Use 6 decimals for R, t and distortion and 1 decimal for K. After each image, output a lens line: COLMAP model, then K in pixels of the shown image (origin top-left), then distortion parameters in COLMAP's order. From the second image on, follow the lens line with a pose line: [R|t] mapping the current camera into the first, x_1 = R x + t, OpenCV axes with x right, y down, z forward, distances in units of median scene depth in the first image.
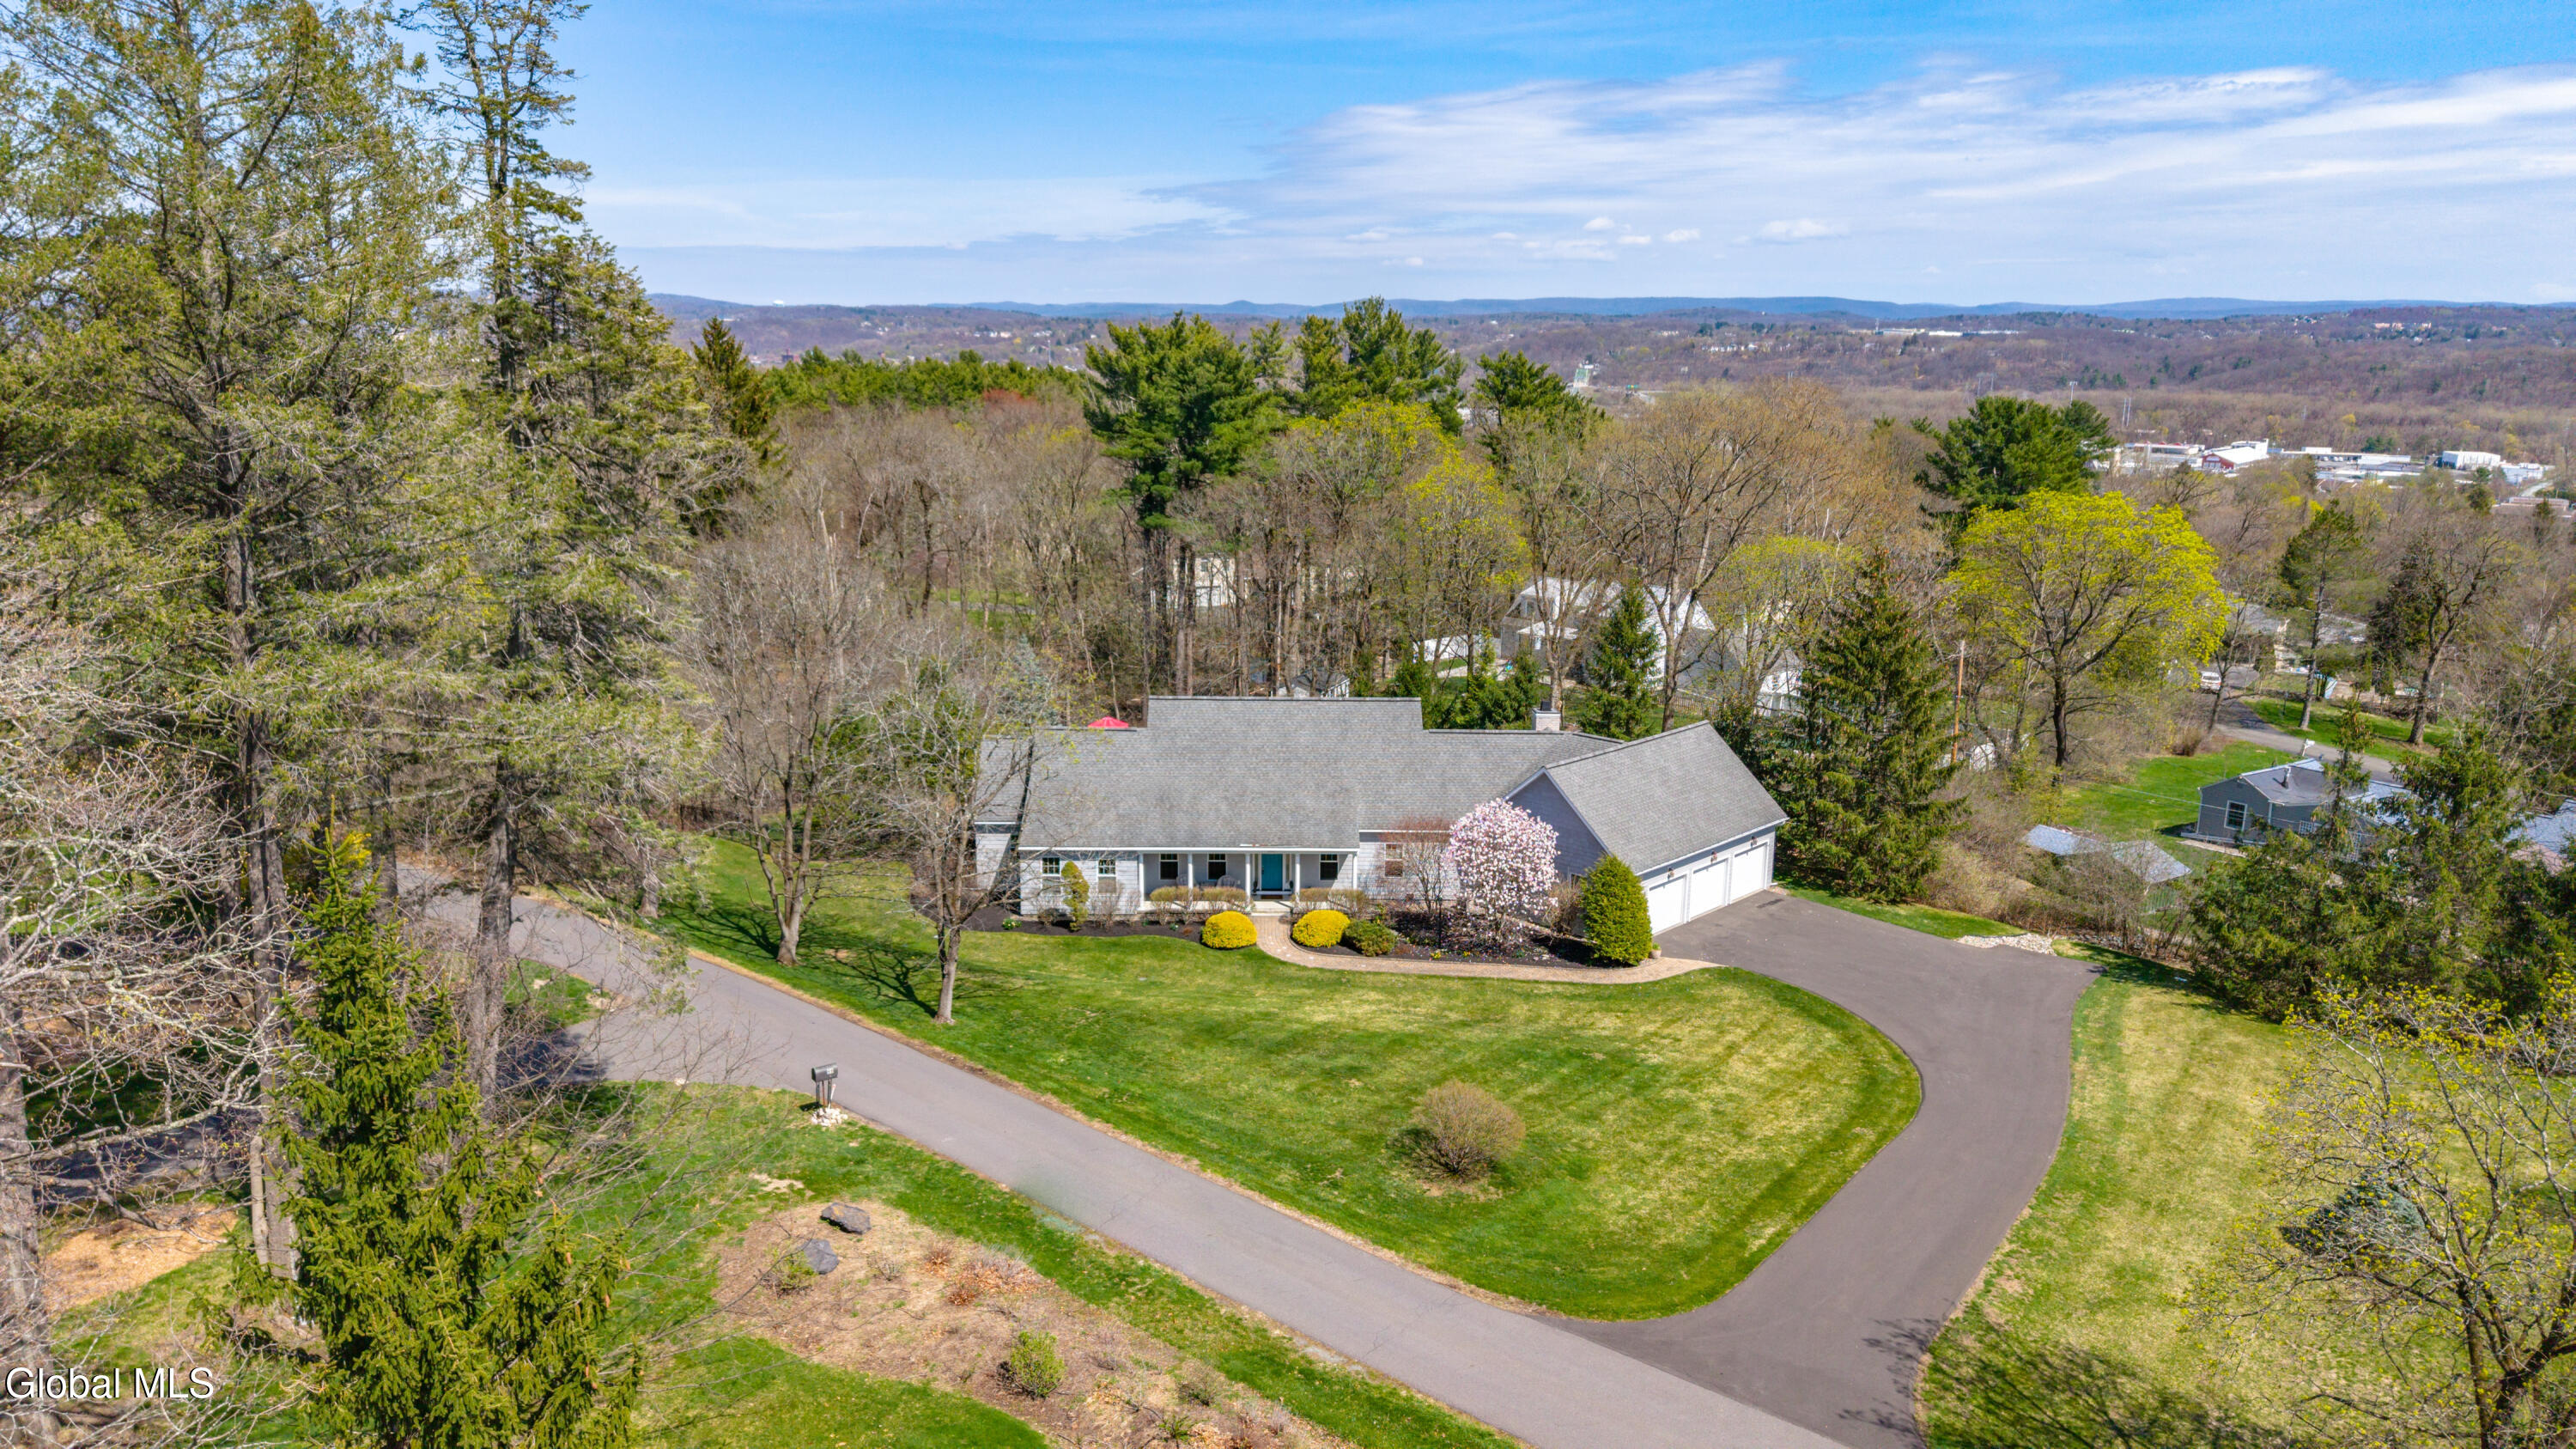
lens RADIAL K [[1747.3, 0, 1262.8], [0, 1747.3, 730.8], [0, 0, 1]] dist [0.017889, 0.000844]
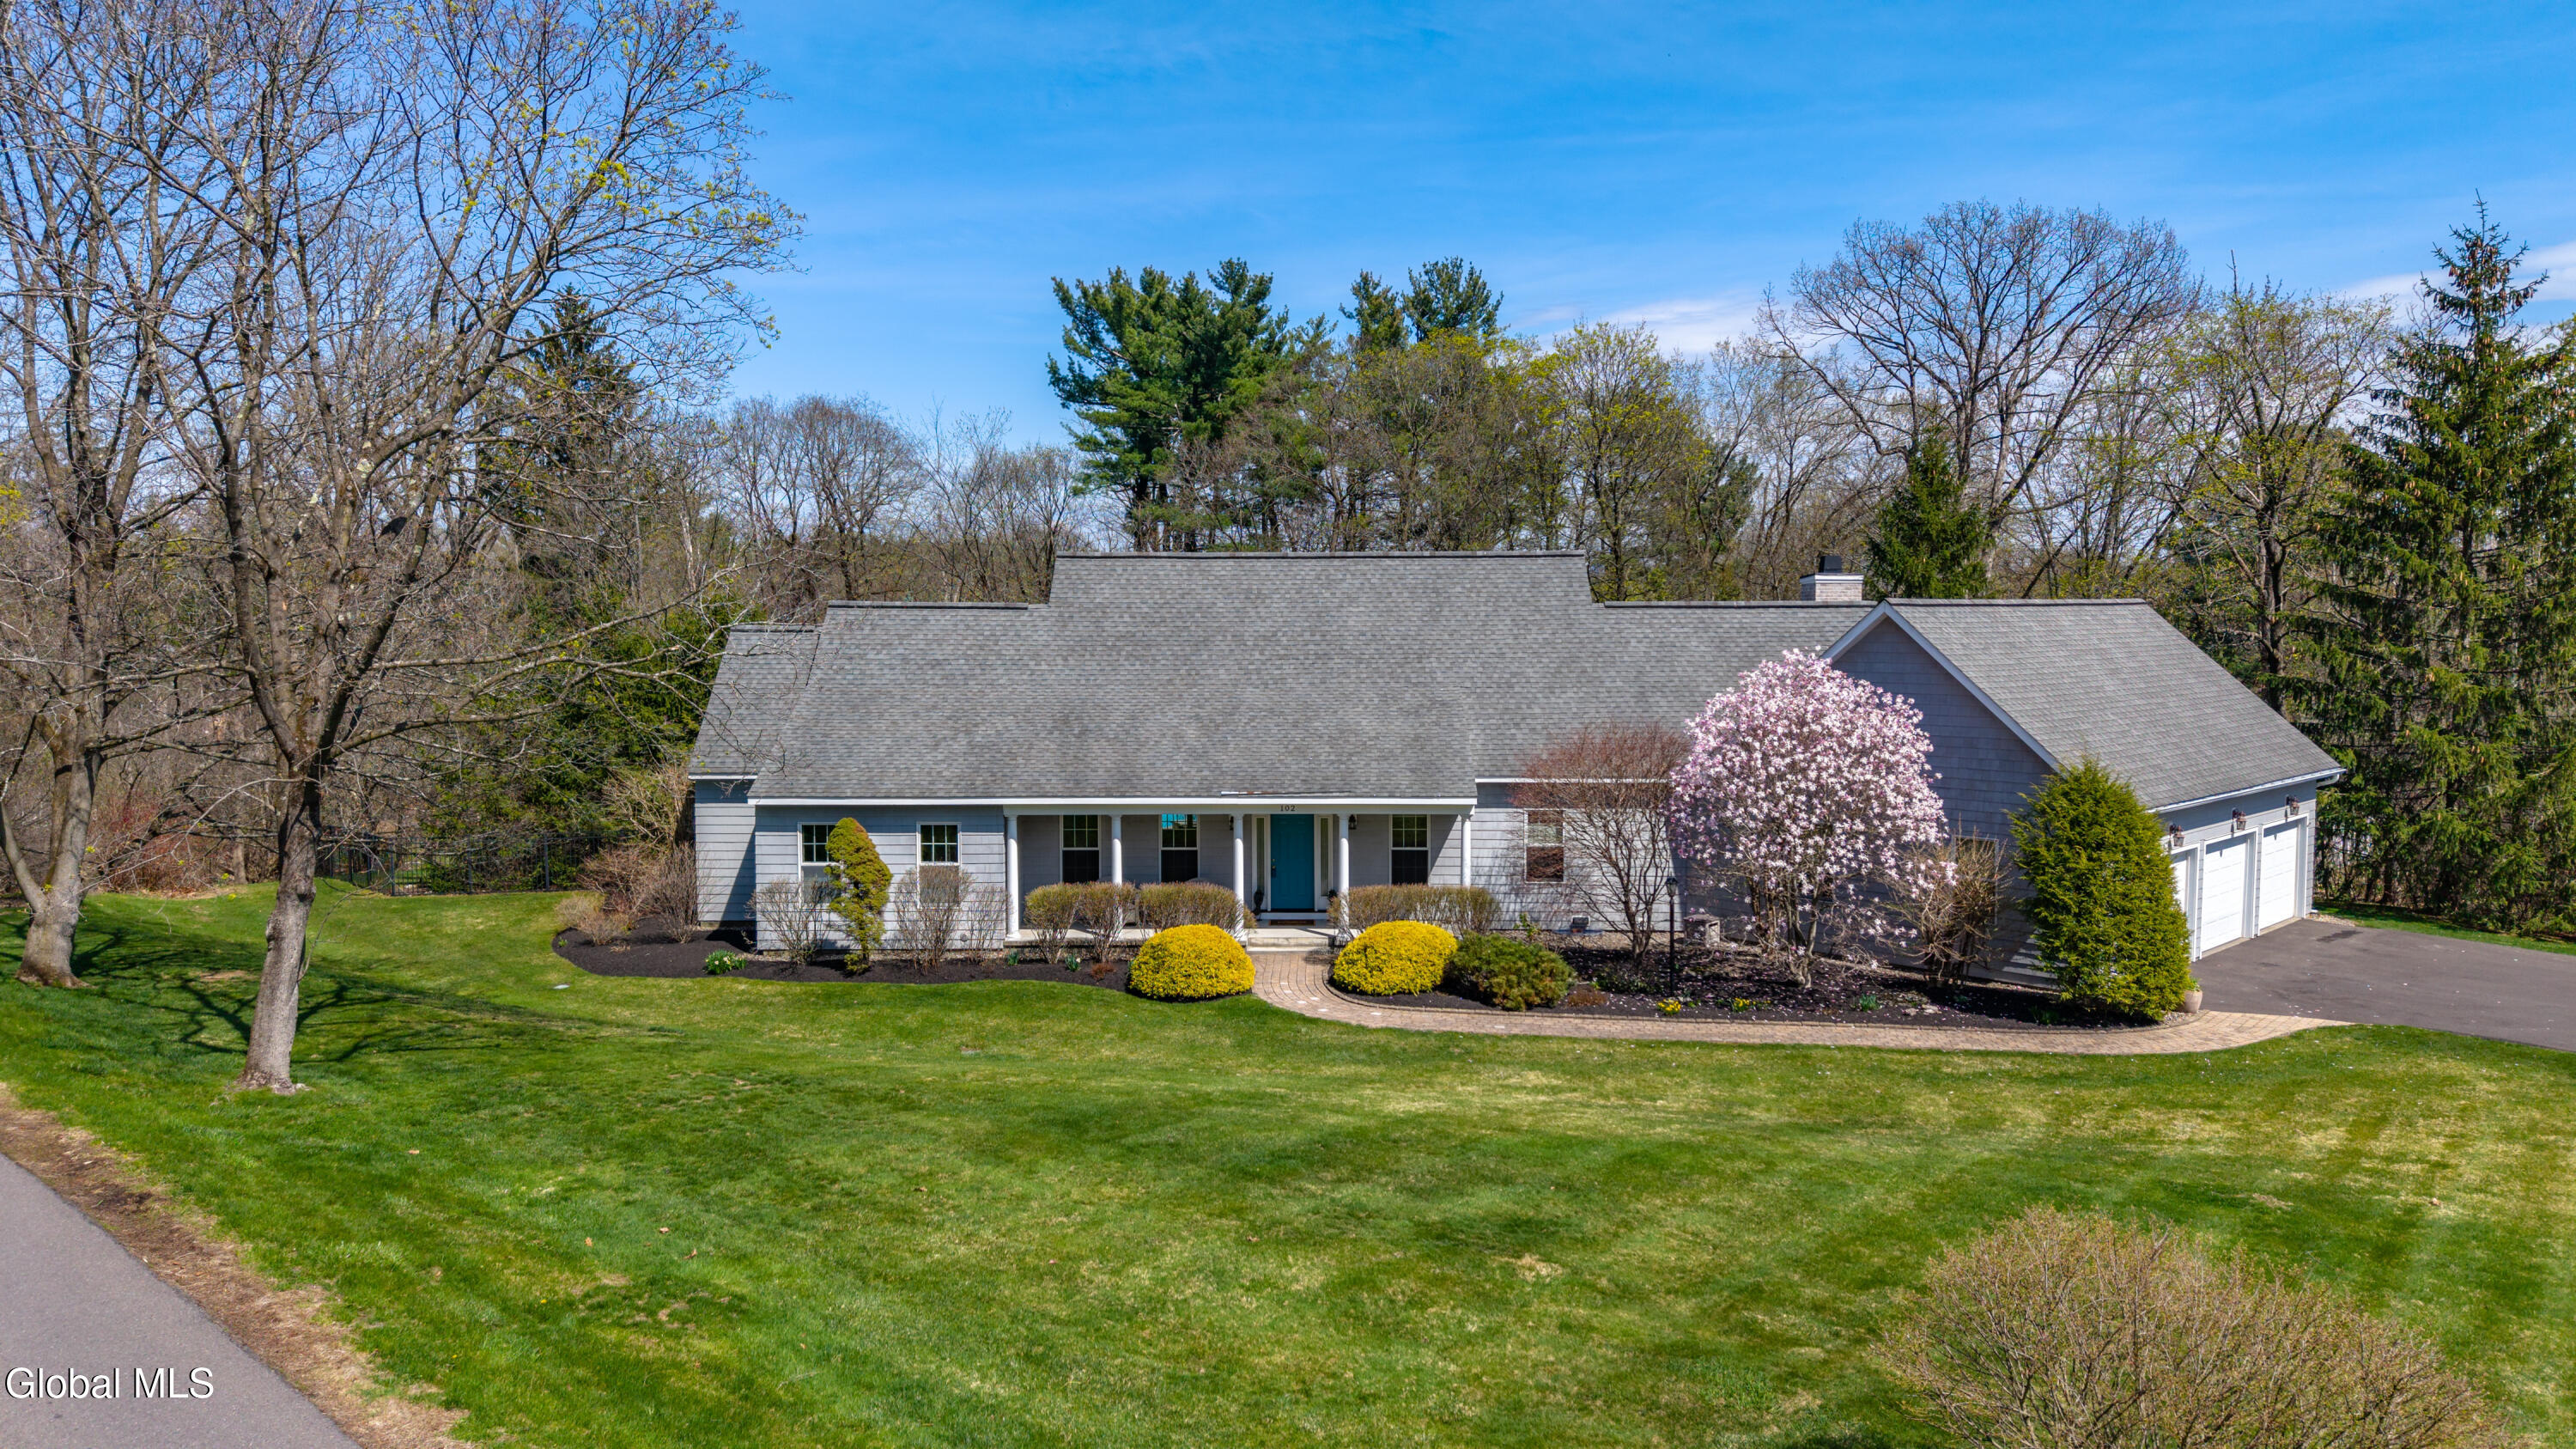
lens RADIAL K [[1777.2, 0, 1288.0], [0, 1777.2, 724.5], [0, 0, 1]] dist [-0.000596, -0.002529]
pose [[0.999825, -0.002778, -0.018510, 0.013883], [-0.000067, 0.988383, -0.151983, 0.121827], [0.018717, 0.151958, 0.988210, 0.540012]]
